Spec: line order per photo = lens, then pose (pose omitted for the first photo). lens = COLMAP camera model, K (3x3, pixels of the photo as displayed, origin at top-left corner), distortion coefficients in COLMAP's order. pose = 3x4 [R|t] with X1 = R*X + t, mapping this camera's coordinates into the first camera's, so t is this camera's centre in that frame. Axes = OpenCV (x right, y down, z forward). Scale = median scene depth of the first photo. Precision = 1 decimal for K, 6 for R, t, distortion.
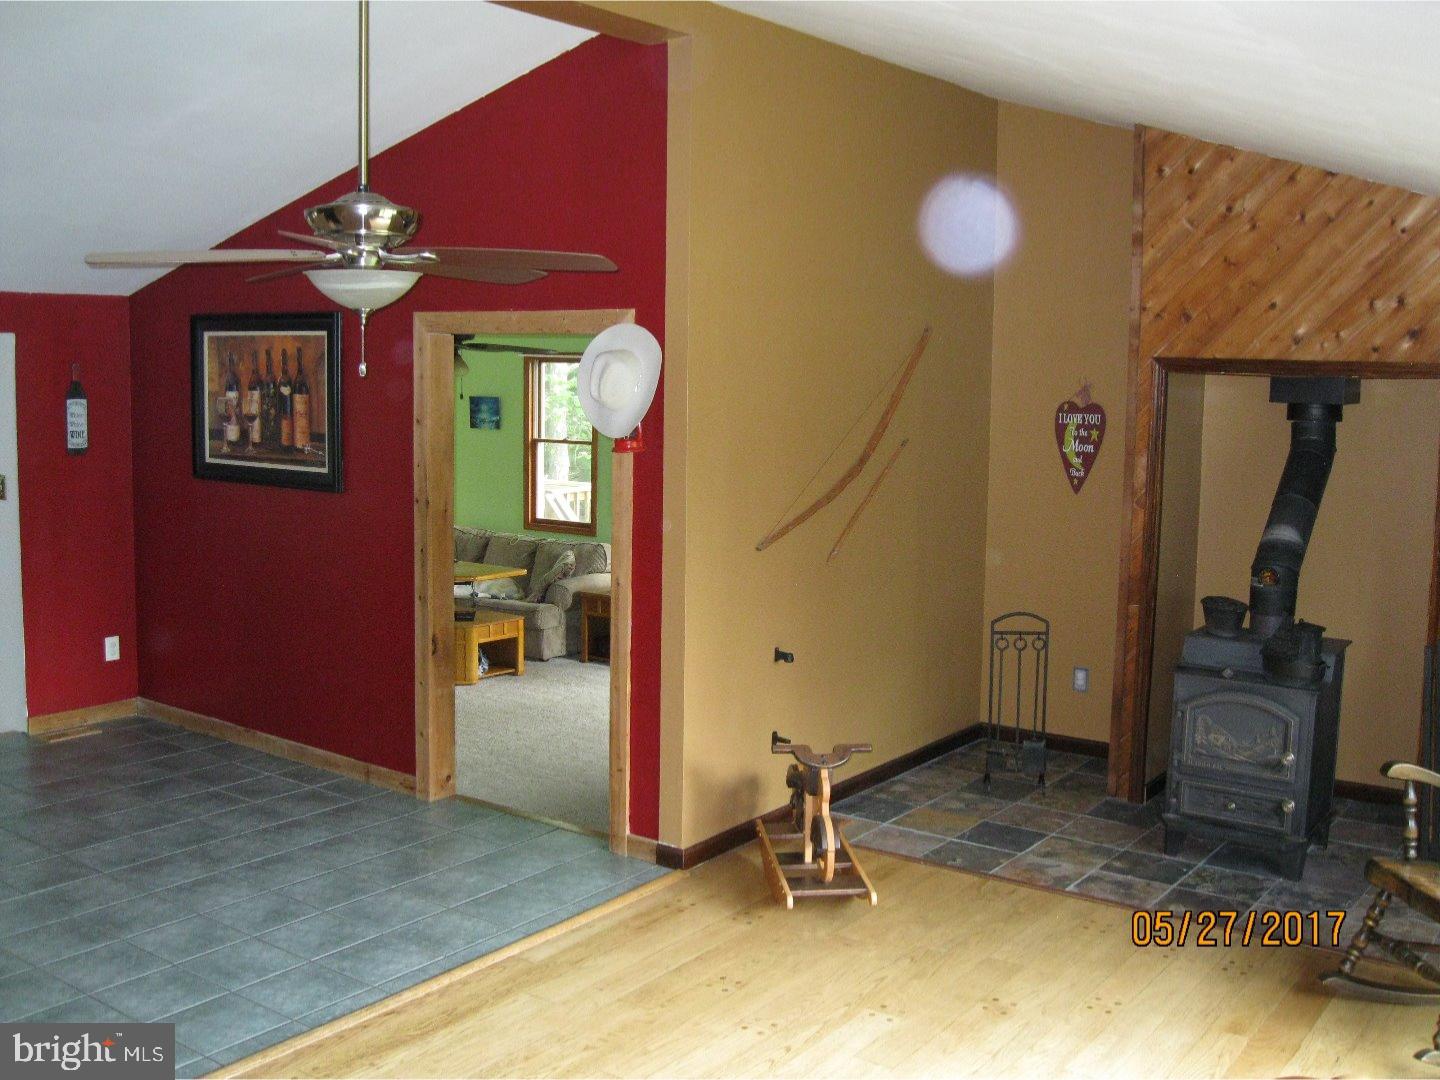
lens RADIAL K [[1451.8, 0, 714.3], [0, 1451.8, 533.6], [0, 0, 1]] dist [-0.137546, 0.064601]
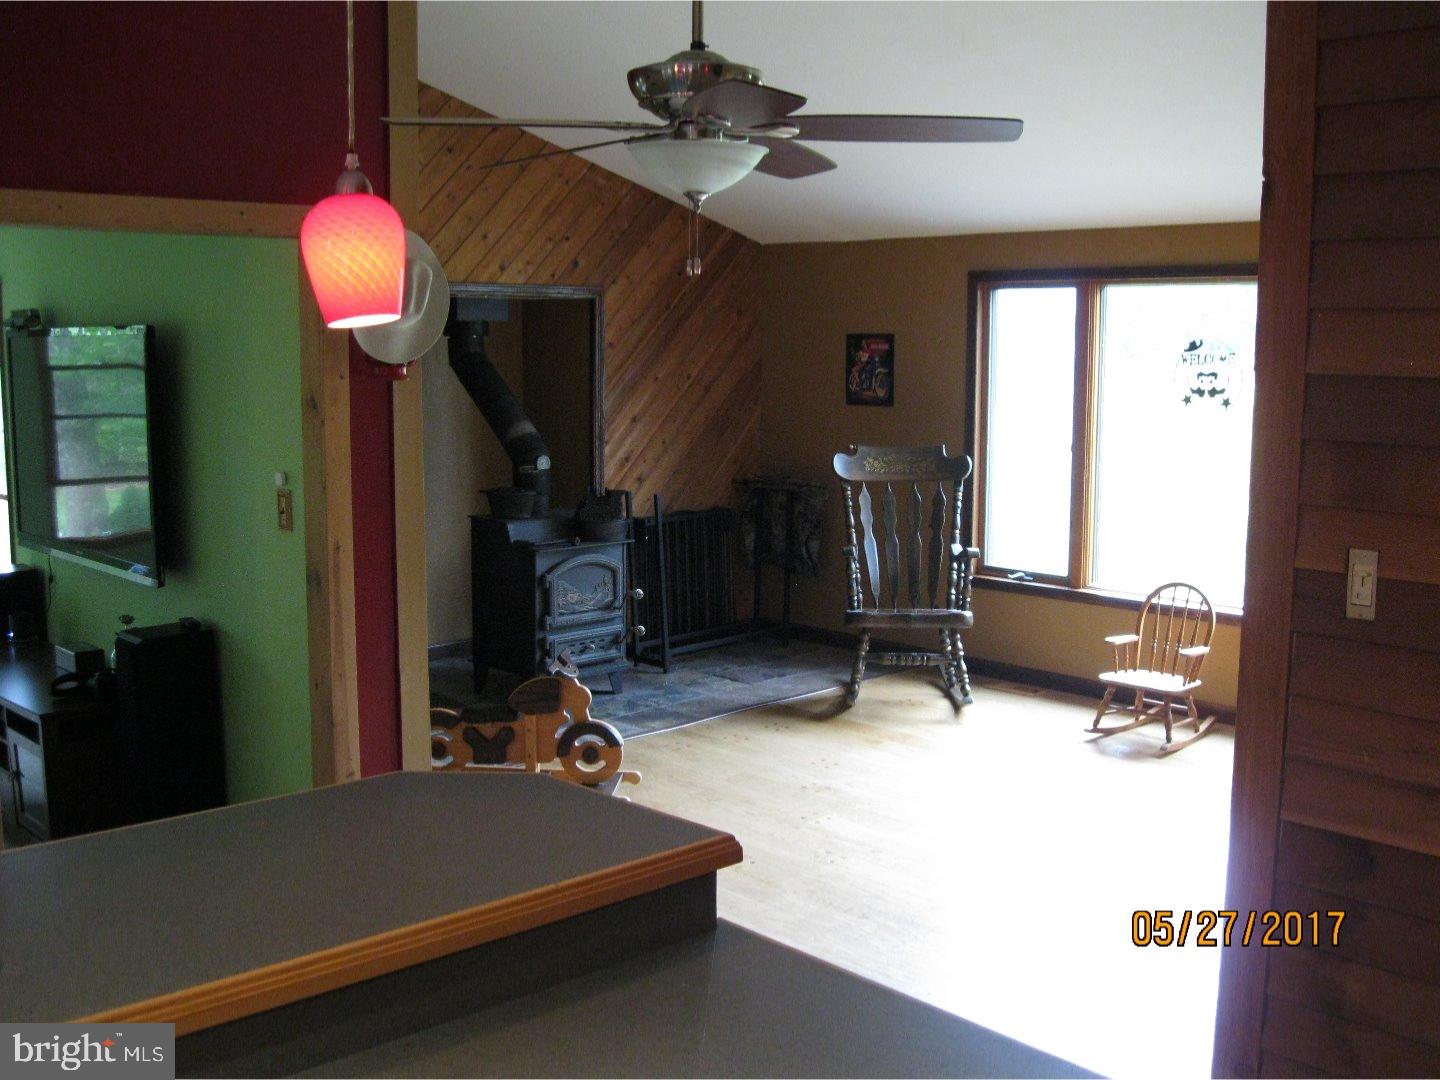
lens RADIAL K [[1451.8, 0, 714.3], [0, 1451.8, 533.6], [0, 0, 1]] dist [-0.137546, 0.064601]
pose [[0.172582, -0.156229, 0.972527, -1.088038], [0.094204, 0.985434, 0.141585, -0.099841], [-0.980480, 0.067181, 0.184785, 0.832990]]
